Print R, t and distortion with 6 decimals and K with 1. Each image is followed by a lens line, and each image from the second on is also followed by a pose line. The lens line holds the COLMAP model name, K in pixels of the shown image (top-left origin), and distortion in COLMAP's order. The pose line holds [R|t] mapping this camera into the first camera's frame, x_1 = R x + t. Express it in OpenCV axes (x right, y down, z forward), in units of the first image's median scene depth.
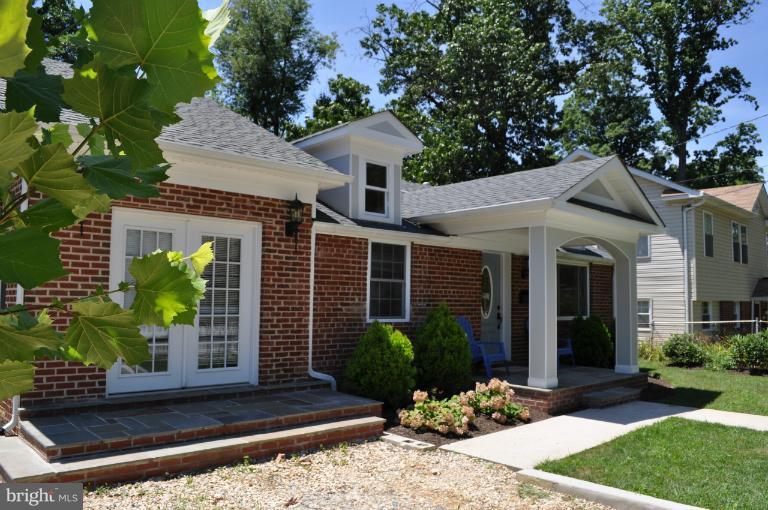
lens RADIAL K [[601.8, 0, 384.0], [0, 601.8, 255.0], [0, 0, 1]] dist [-0.068626, -0.002750]
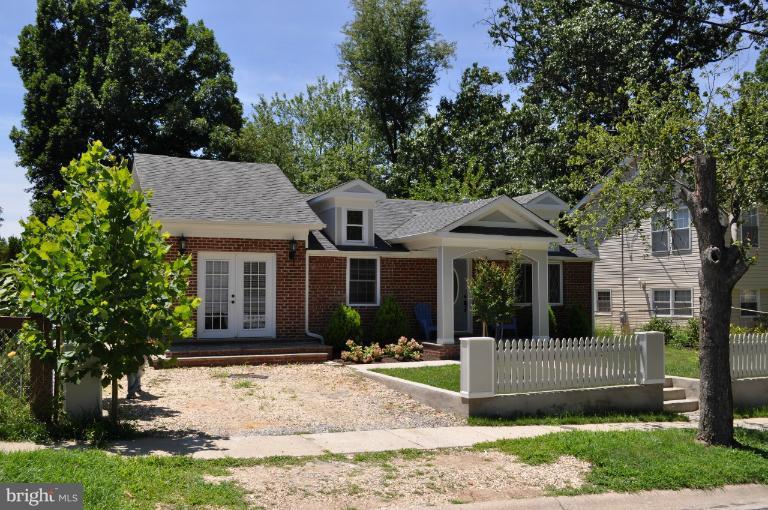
lens RADIAL K [[789.8, 0, 384.0], [0, 789.8, 255.0], [0, 0, 1]] dist [-0.025183, -0.009868]
pose [[0.940589, -0.033349, -0.337906, 0.806697], [0.040525, 0.999078, 0.014204, -0.057839], [0.337121, -0.027054, 0.941073, -1.033455]]
